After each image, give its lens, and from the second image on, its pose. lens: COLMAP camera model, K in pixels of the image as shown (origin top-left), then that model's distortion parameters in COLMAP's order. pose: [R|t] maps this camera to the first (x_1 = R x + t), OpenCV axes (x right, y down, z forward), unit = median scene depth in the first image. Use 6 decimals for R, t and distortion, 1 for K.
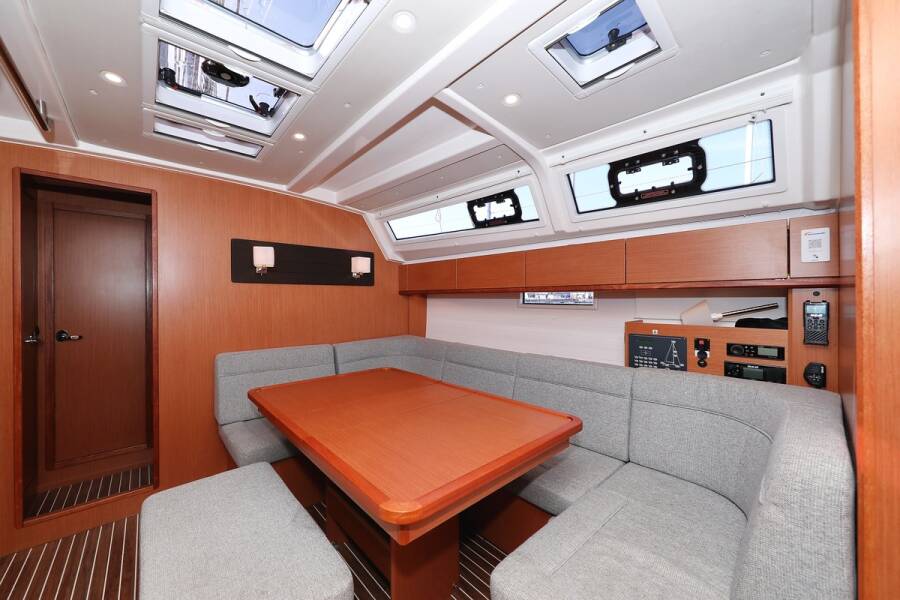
lens RADIAL K [[334.0, 0, 429.6], [0, 334.0, 302.6], [0, 0, 1]] dist [0.000562, 0.000059]
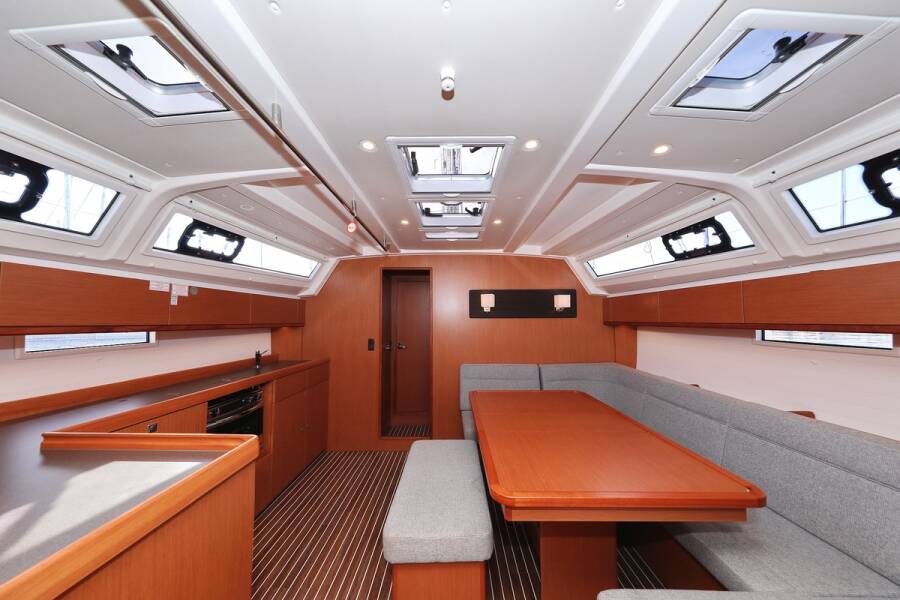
lens RADIAL K [[279.4, 0, 447.0], [0, 279.4, 313.0], [0, 0, 1]] dist [-0.000084, -0.000049]
pose [[0.752170, -0.016035, -0.658775, 0.212336], [-0.006353, 0.999481, -0.031581, -0.052322], [0.658939, 0.027939, 0.751677, -0.045266]]
